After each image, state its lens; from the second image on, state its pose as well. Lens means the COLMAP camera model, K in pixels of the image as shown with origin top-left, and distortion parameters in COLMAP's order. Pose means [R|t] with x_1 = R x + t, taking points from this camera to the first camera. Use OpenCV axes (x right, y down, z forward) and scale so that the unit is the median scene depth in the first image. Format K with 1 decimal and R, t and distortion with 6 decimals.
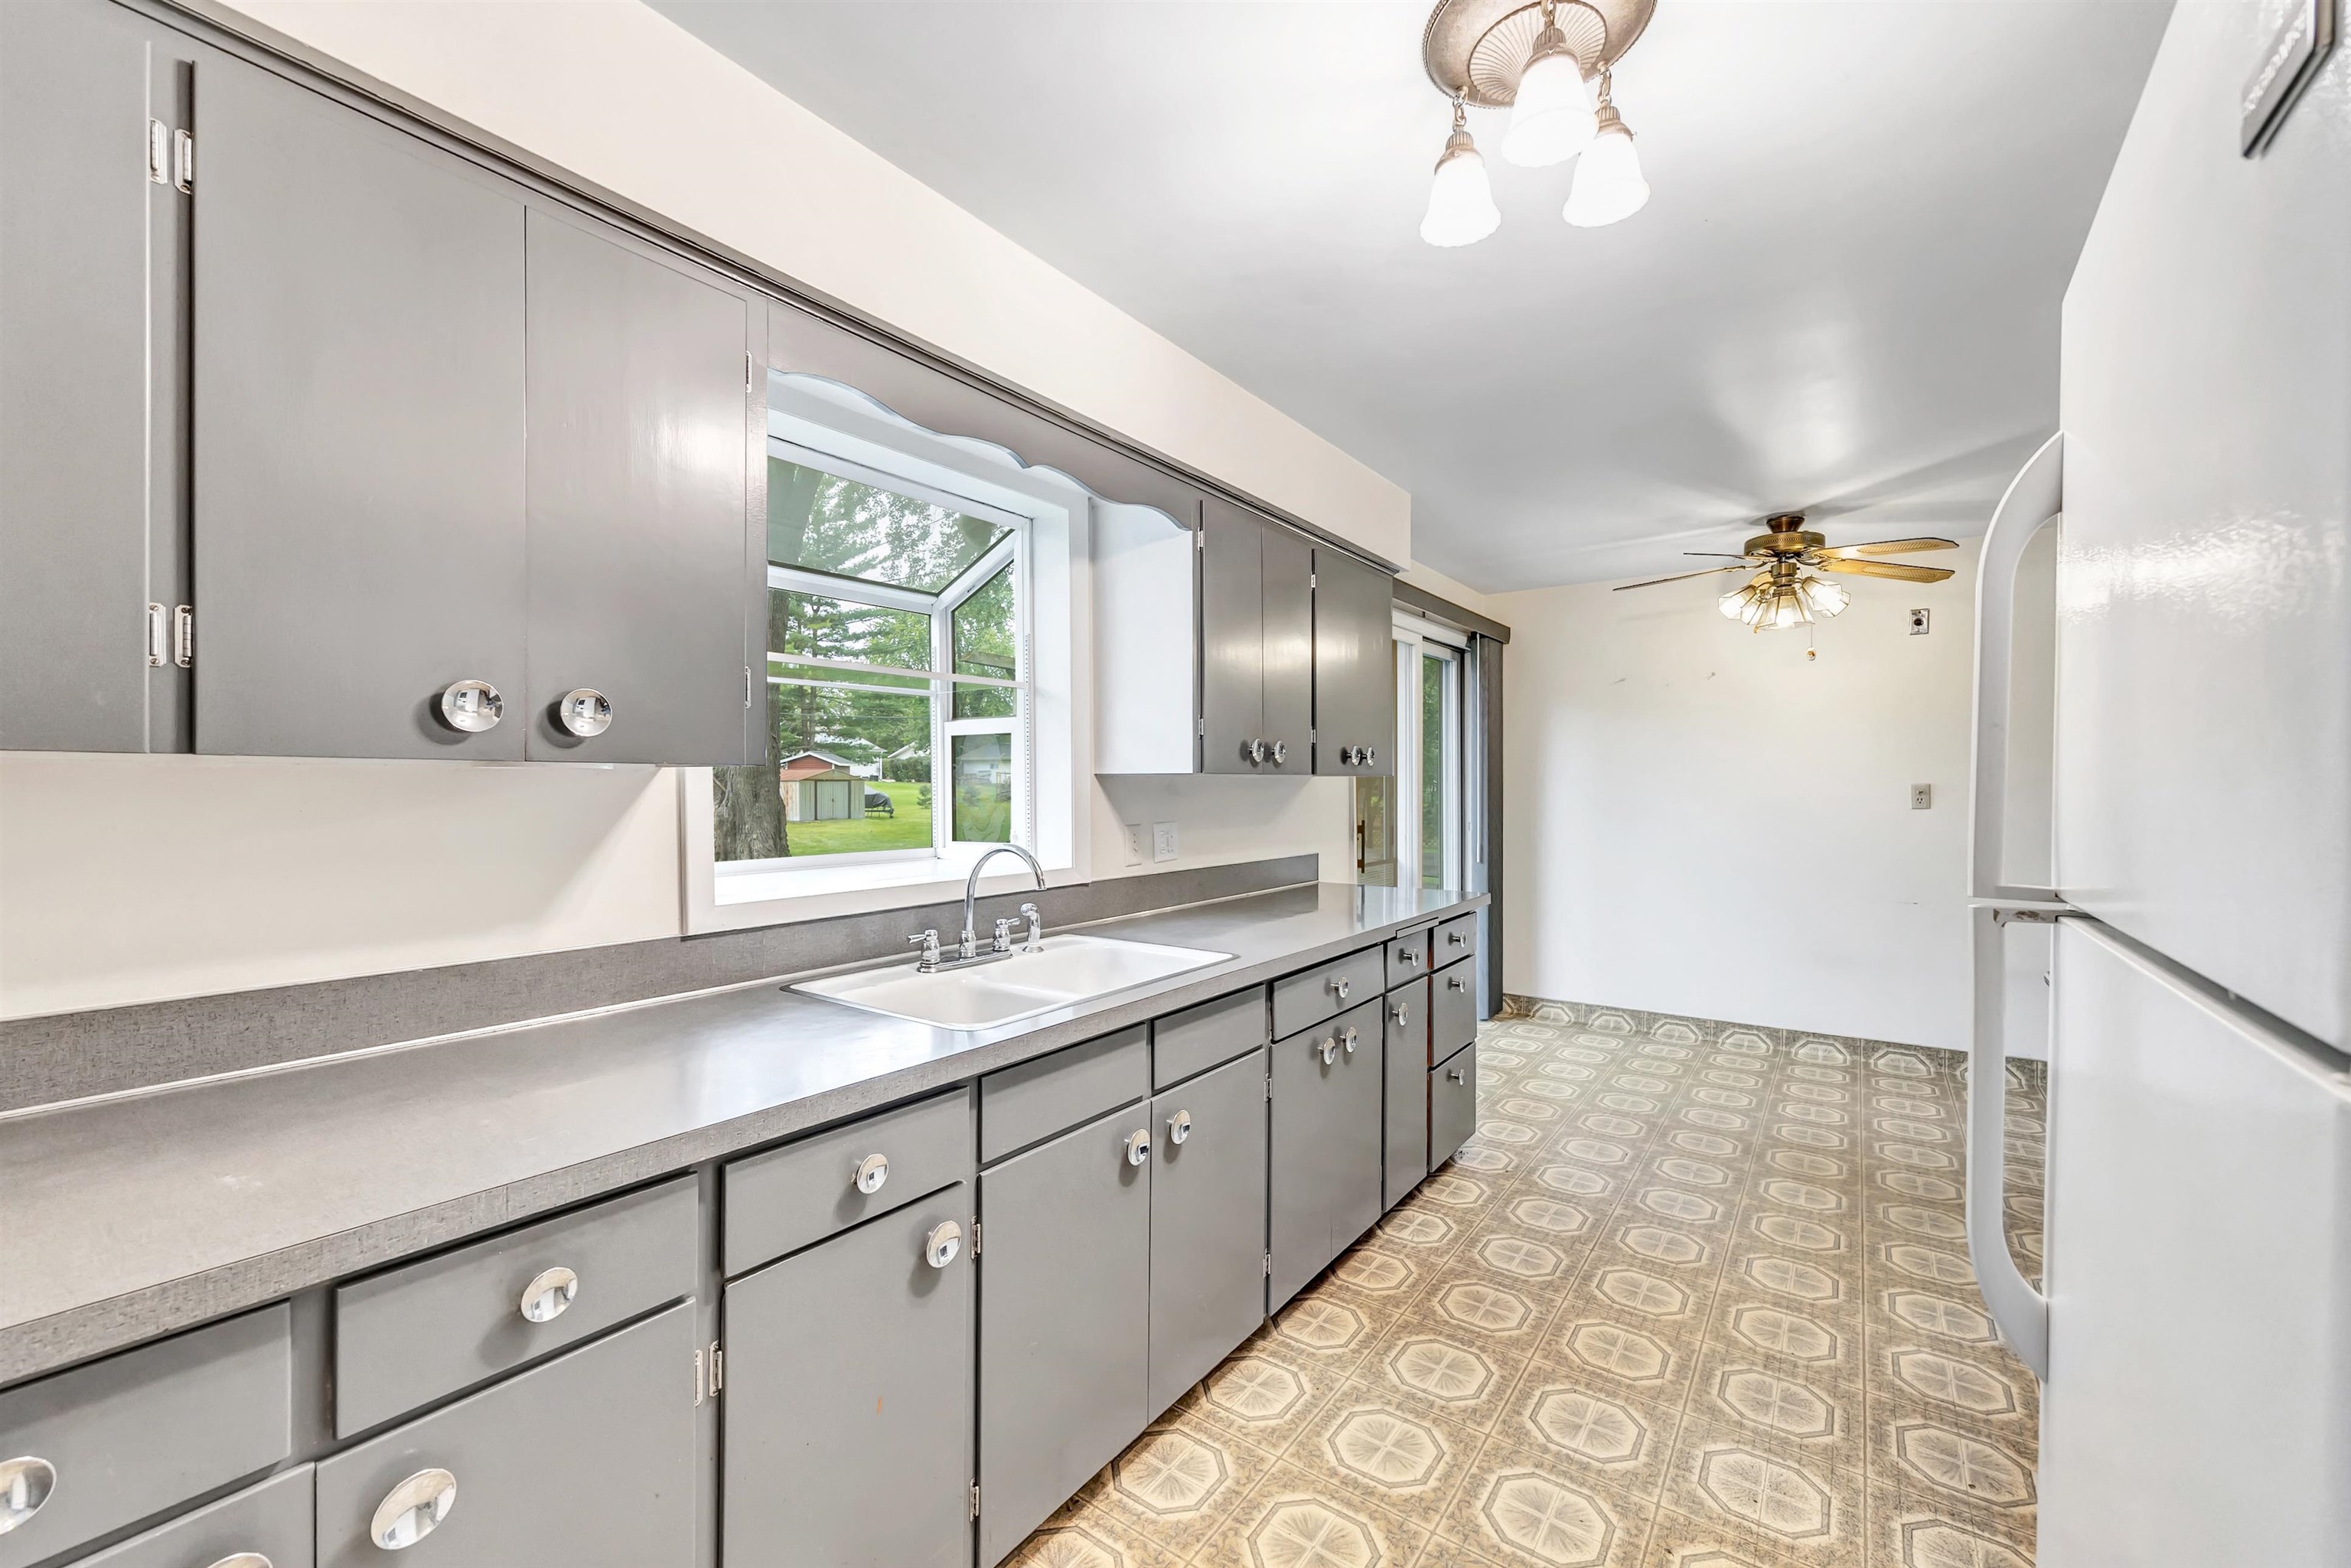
lens RADIAL K [[960.1, 0, 1165.7], [0, 960.1, 779.0], [0, 0, 1]] dist [0.001224, 0.000200]
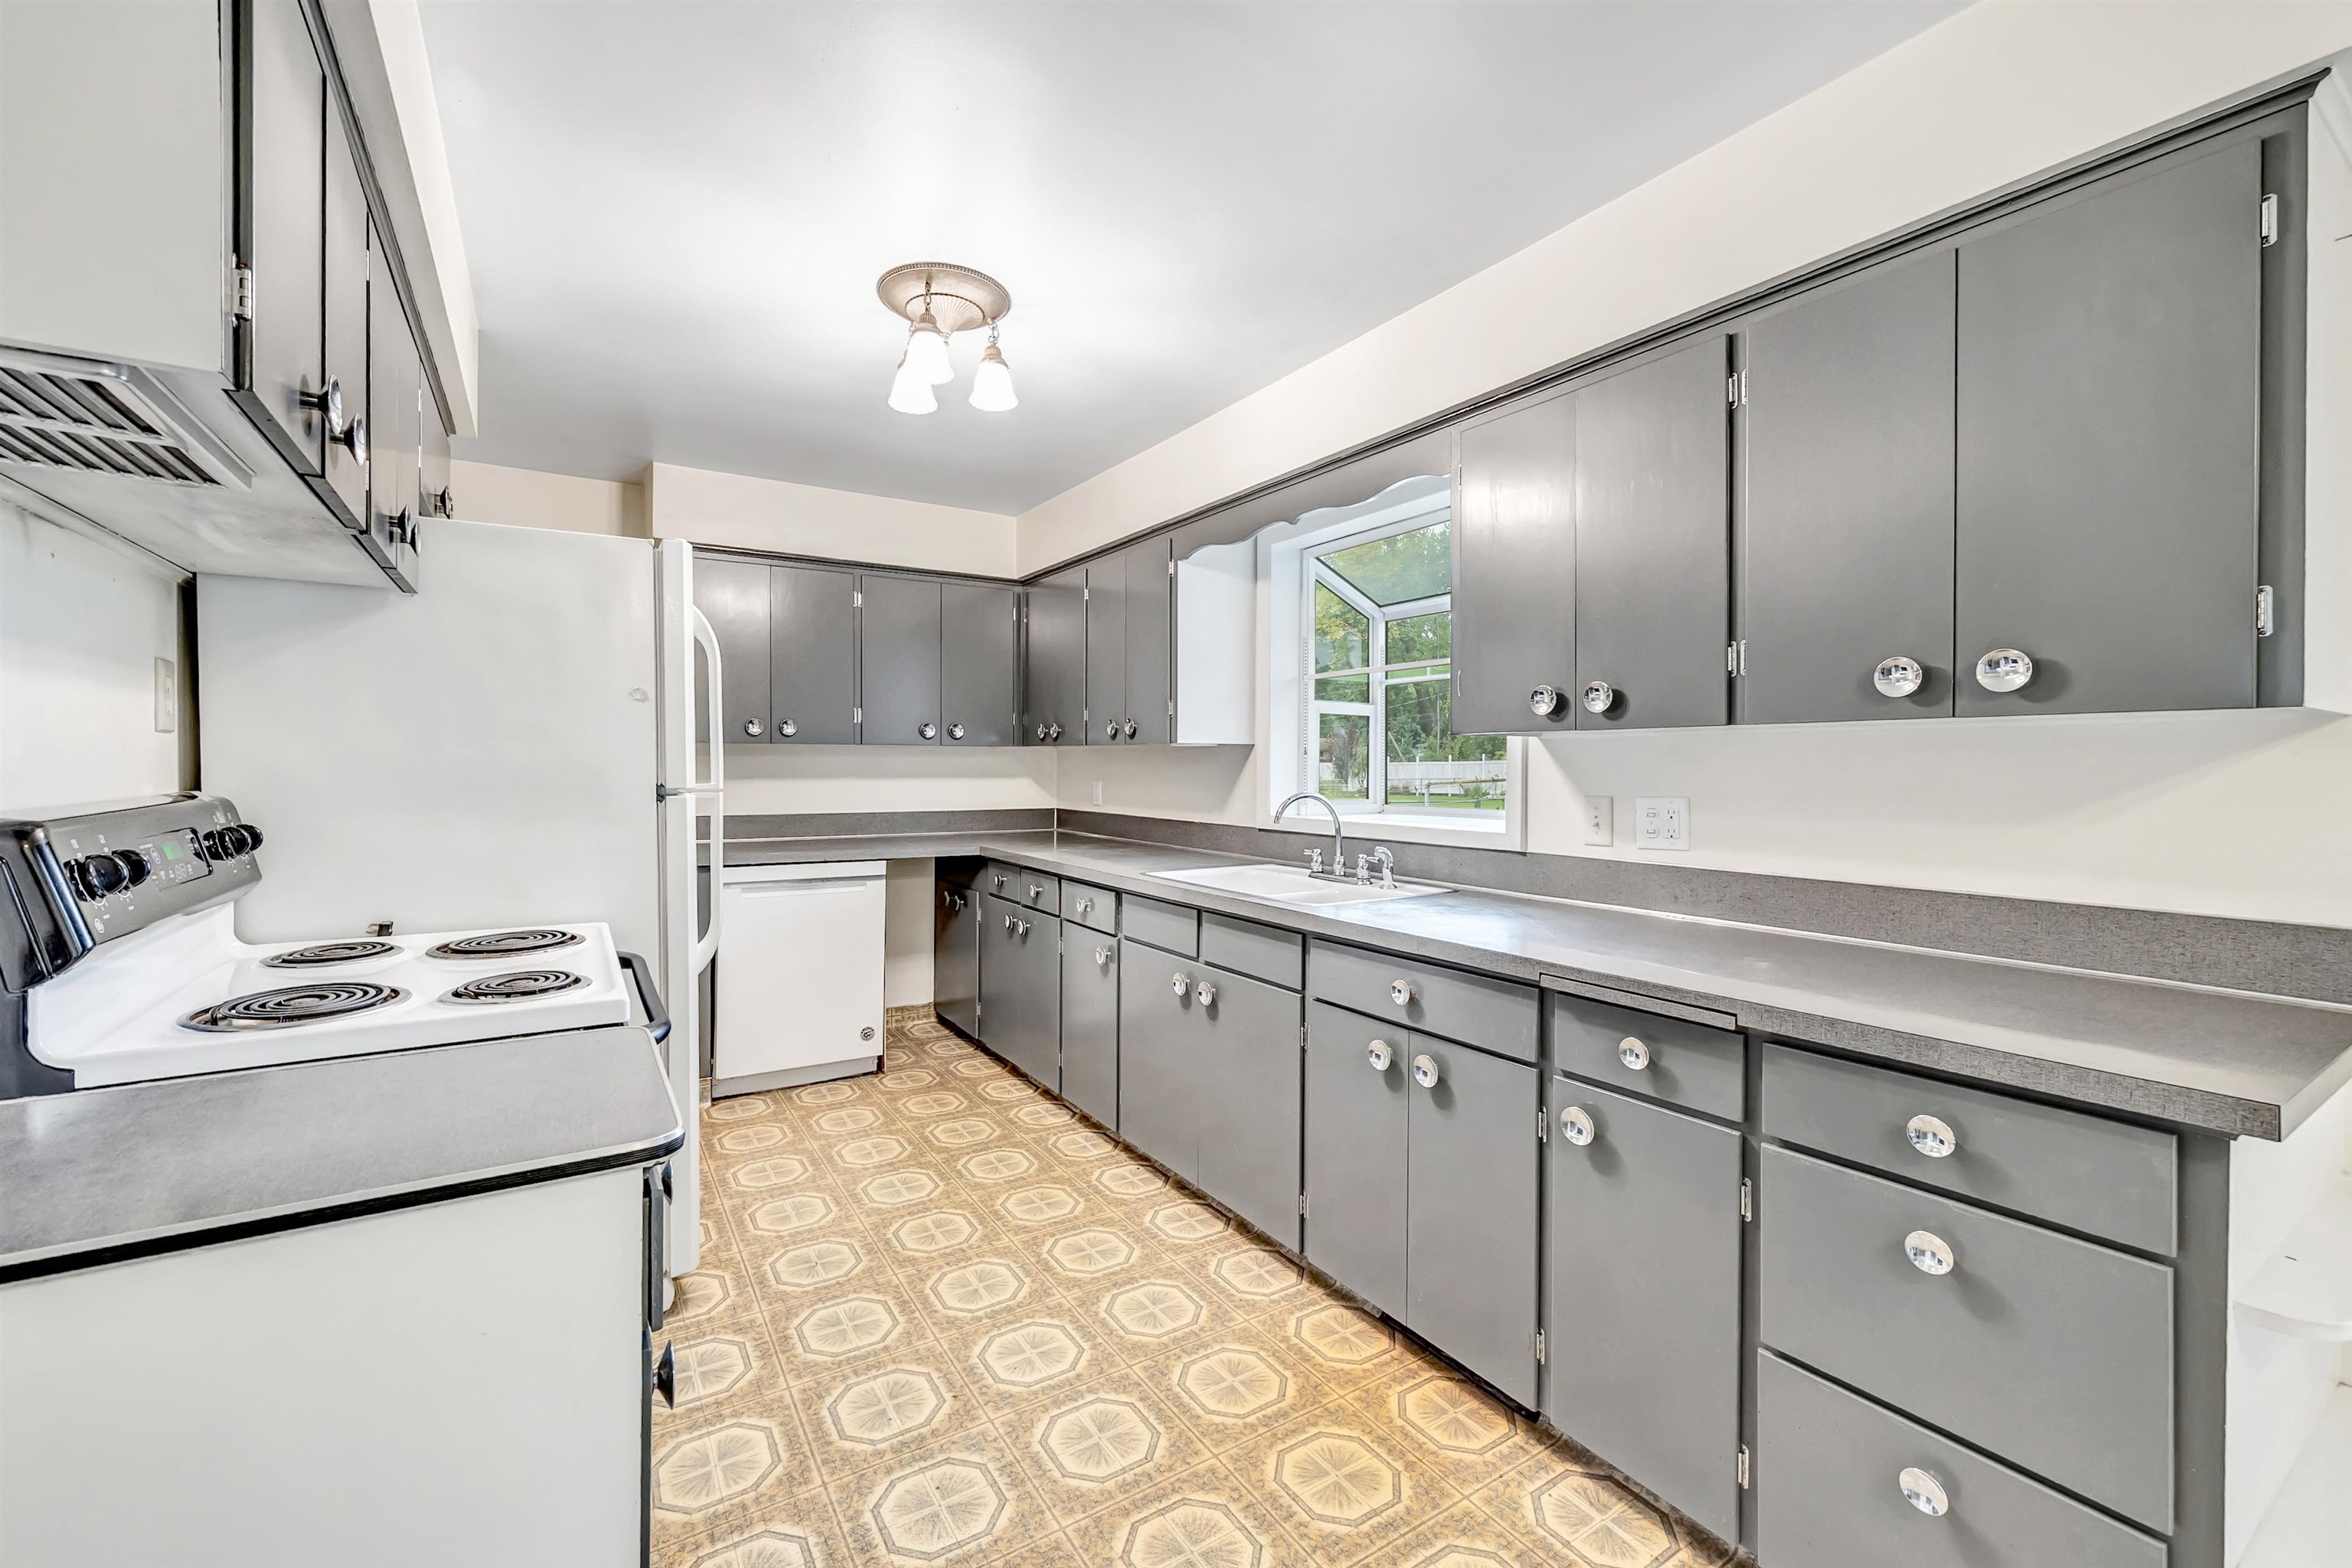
lens RADIAL K [[960.5, 0, 1166.2], [0, 960.5, 779.0], [0, 0, 1]] dist [0.001224, 0.000200]
pose [[-0.375626, 0.005374, -0.926756, 1.156680], [-0.004532, 0.999961, 0.007635, 0.037064], [0.926760, 0.007068, -0.375587, 1.285914]]
